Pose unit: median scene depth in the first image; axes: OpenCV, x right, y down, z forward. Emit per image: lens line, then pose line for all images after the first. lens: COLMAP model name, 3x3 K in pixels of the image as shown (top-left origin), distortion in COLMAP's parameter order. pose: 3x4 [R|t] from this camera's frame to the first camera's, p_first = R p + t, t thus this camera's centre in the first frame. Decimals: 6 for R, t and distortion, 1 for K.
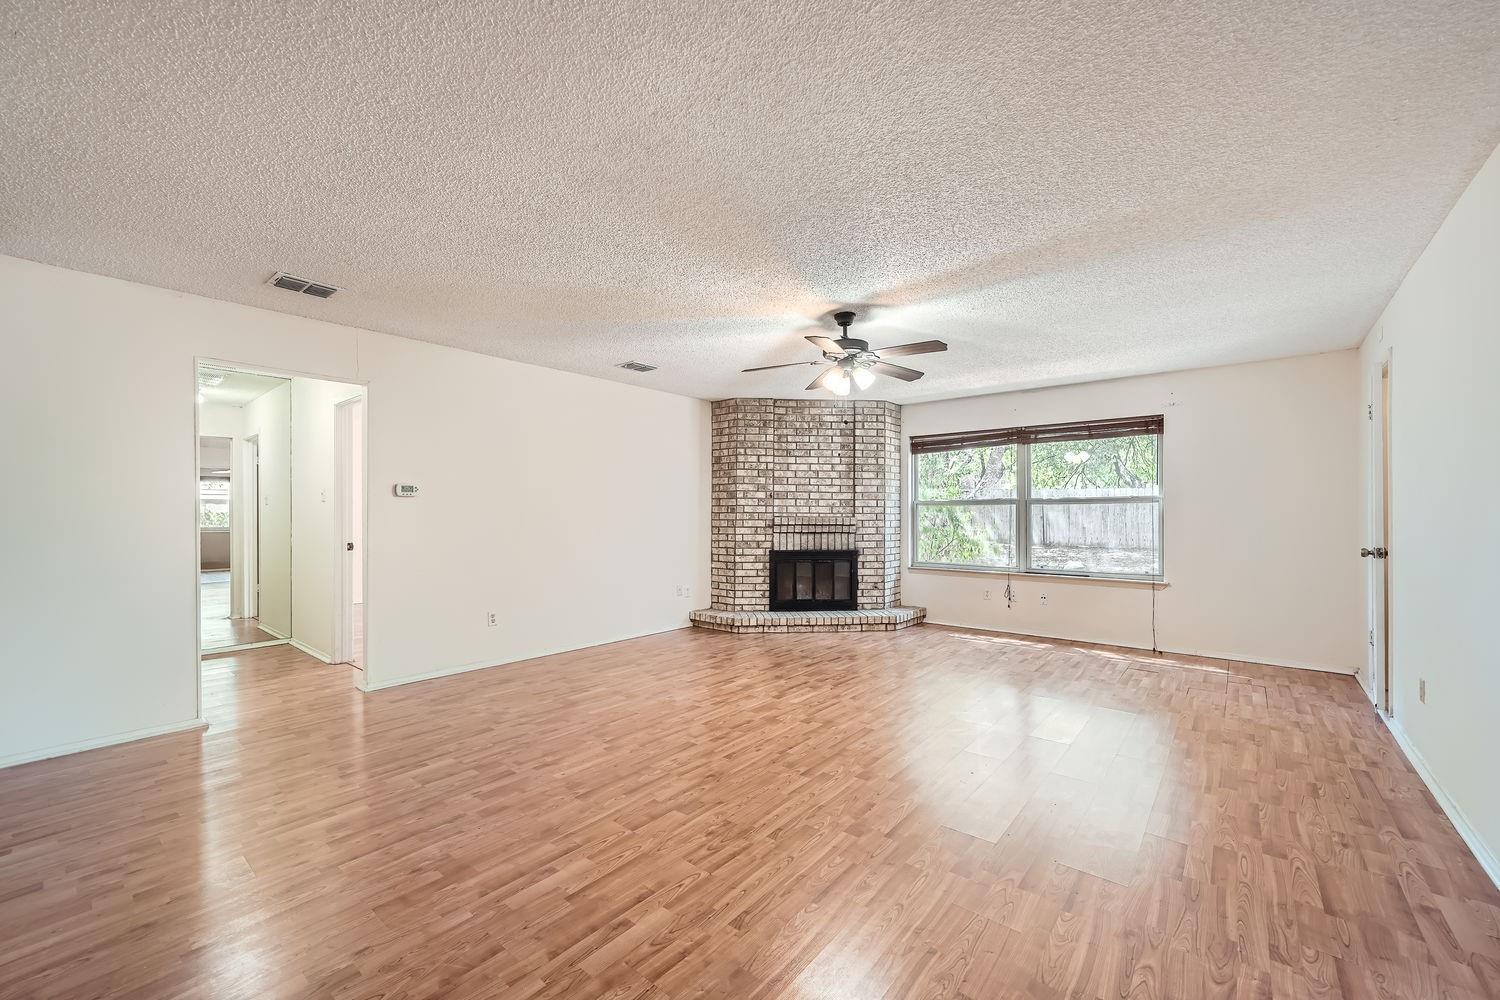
lens RADIAL K [[596.5, 0, 748.8], [0, 596.5, 511.8], [0, 0, 1]] dist [-0.000995, 0.000432]
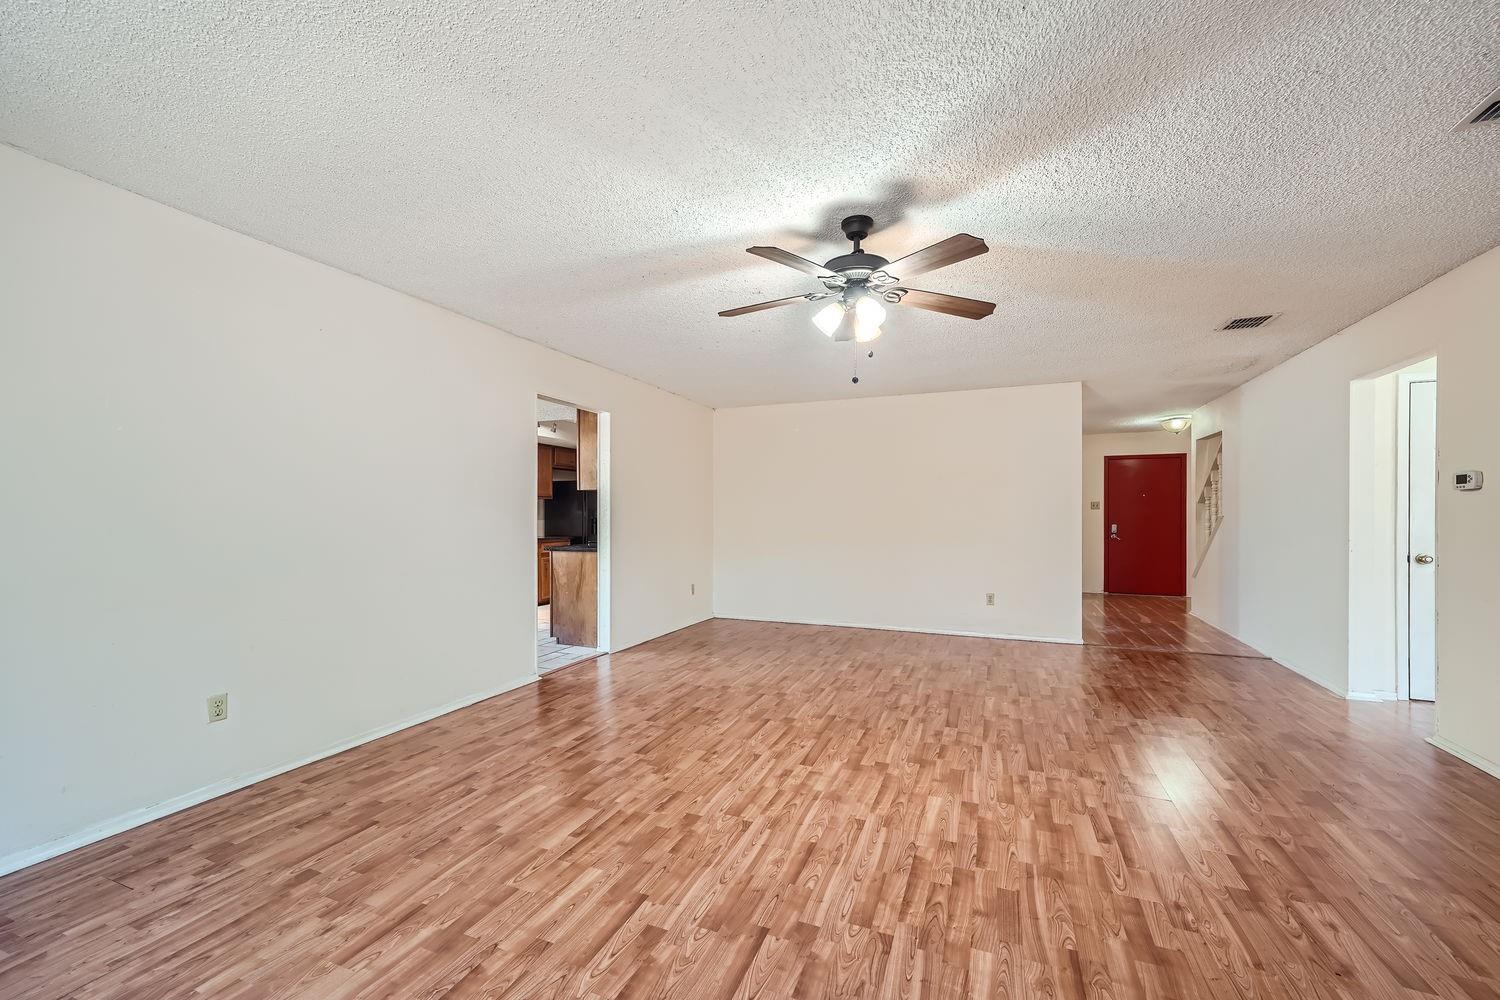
lens RADIAL K [[596.5, 0, 748.9], [0, 596.5, 509.9], [0, 0, 1]] dist [-0.000995, 0.000432]
pose [[-0.955873, -0.002590, -0.293769, 0.277051], [0.000387, 0.999949, -0.010075, 0.003709], [0.293780, -0.009744, -0.955823, 0.934470]]
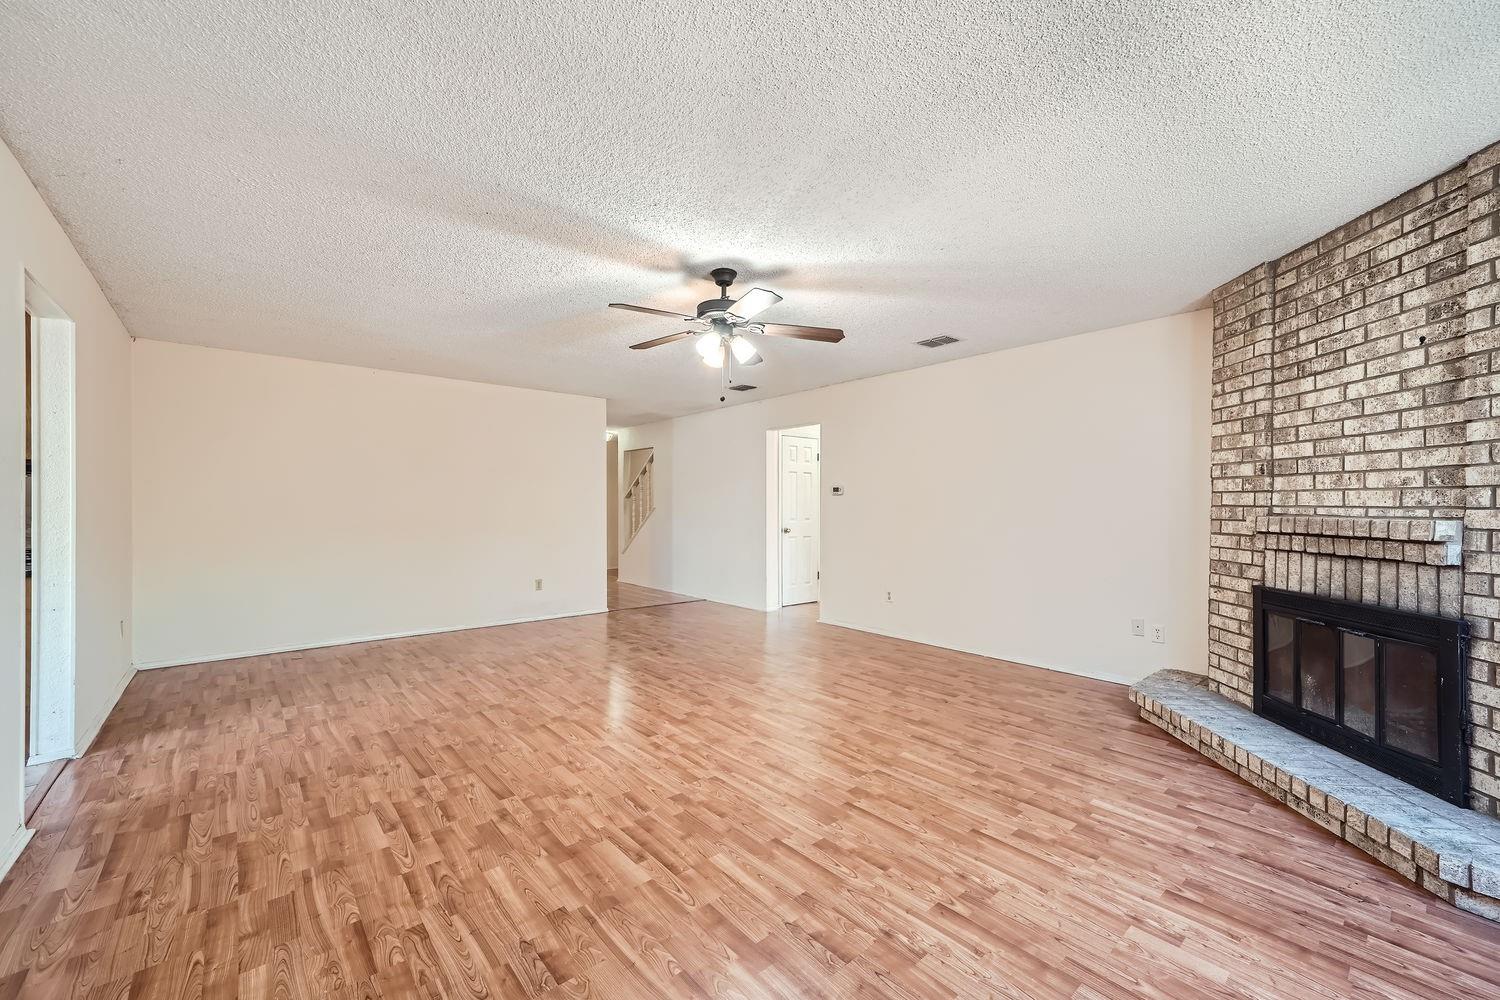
lens RADIAL K [[596.5, 0, 748.1], [0, 596.5, 508.1], [0, 0, 1]] dist [-0.000995, 0.000432]
pose [[-0.171746, 0.003429, -0.985135, 0.573831], [0.001295, 0.999994, 0.003255, 0.001058], [0.985140, -0.000717, -0.171750, 0.681938]]
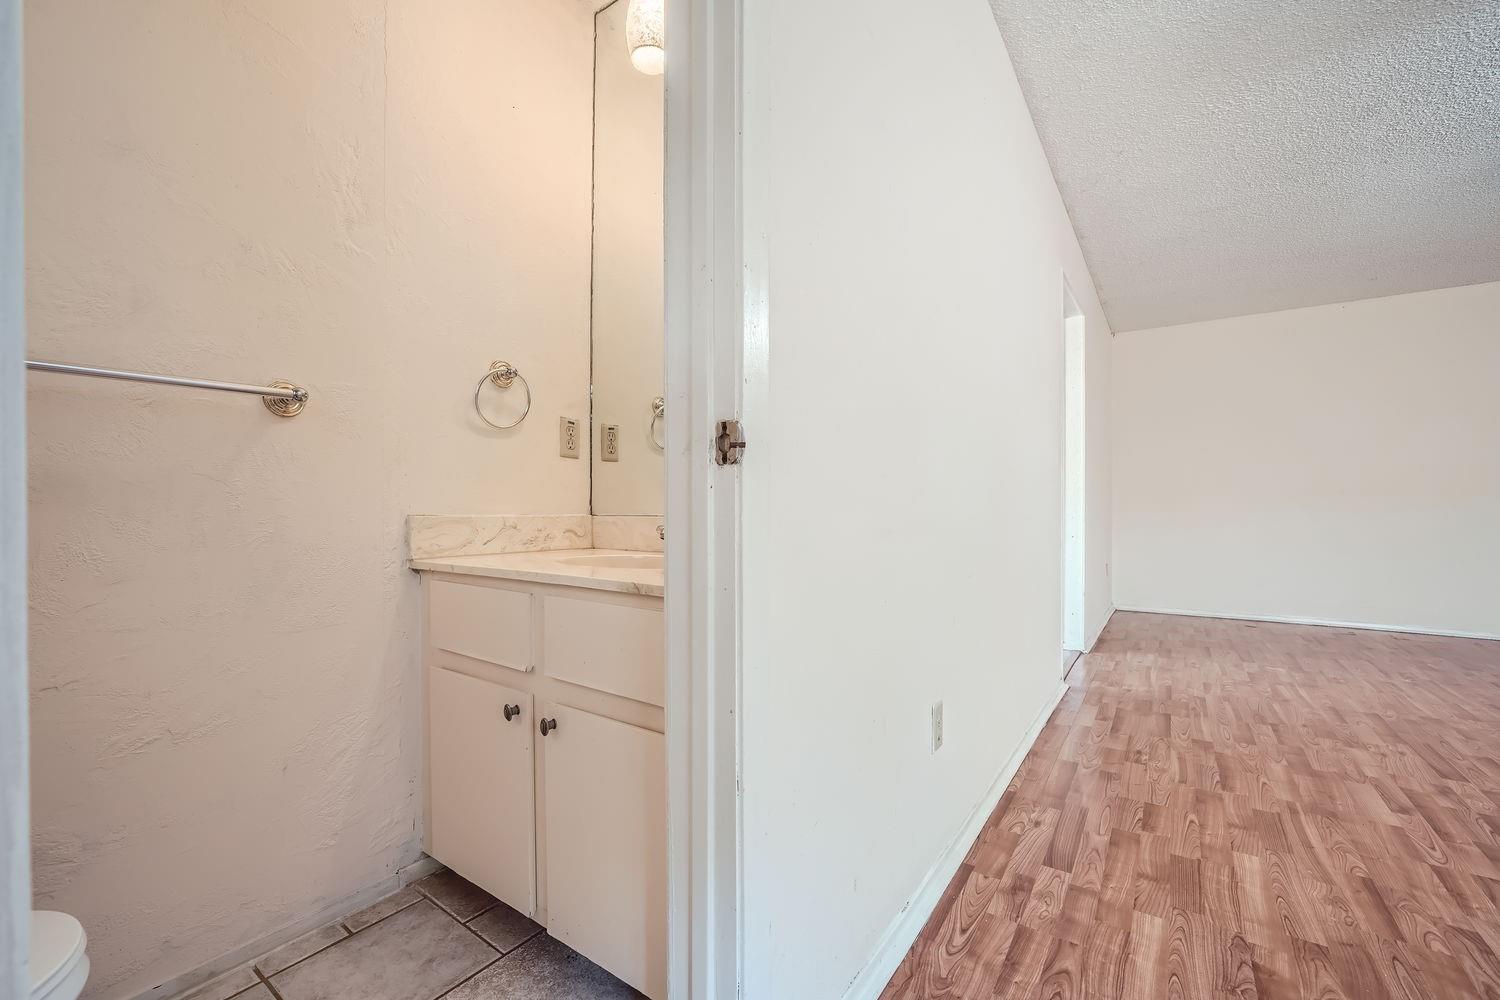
lens RADIAL K [[596.5, 0, 760.4], [0, 596.5, 504.4], [0, 0, 1]] dist [-0.000995, 0.000432]
pose [[-0.996486, 0.006053, -0.083535, 0.589055], [0.007183, 0.999887, -0.013243, 0.047240], [0.083445, -0.013797, -0.996417, 0.671575]]
